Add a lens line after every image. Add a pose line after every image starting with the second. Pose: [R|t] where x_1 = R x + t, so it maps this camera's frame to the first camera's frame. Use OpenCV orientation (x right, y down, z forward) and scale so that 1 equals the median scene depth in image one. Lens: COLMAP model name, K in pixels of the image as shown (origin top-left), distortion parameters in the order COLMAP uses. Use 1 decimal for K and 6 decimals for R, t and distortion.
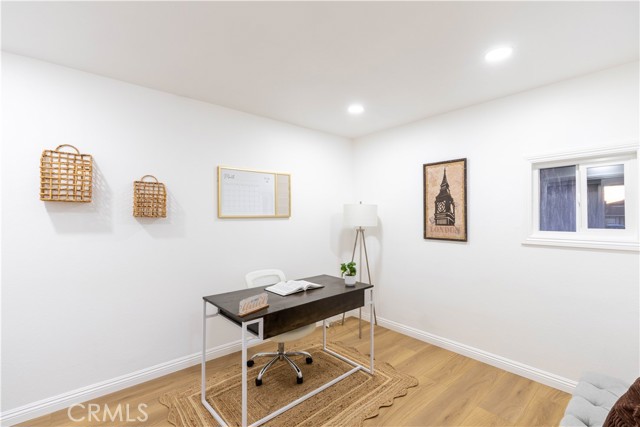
lens RADIAL K [[281.9, 0, 321.5], [0, 281.9, 214.5], [0, 0, 1]] dist [-0.010626, 0.000502]
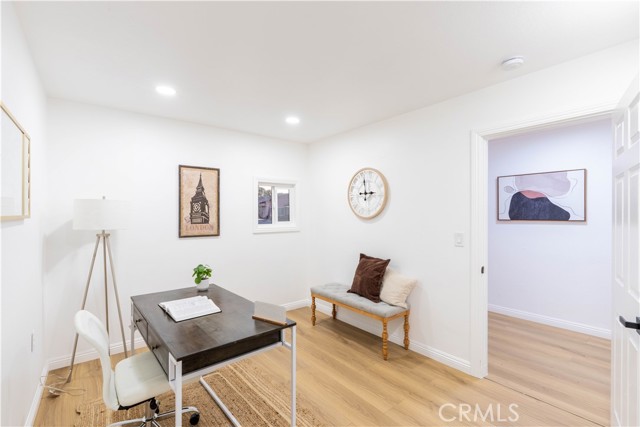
lens RADIAL K [[281.9, 0, 321.5], [0, 281.9, 214.5], [0, 0, 1]] dist [-0.010626, 0.000502]
pose [[0.031925, -0.001083, 0.999490, -0.684087], [-0.000639, 0.999999, 0.001104, 0.000384], [-0.999490, -0.000674, 0.031924, 0.483531]]
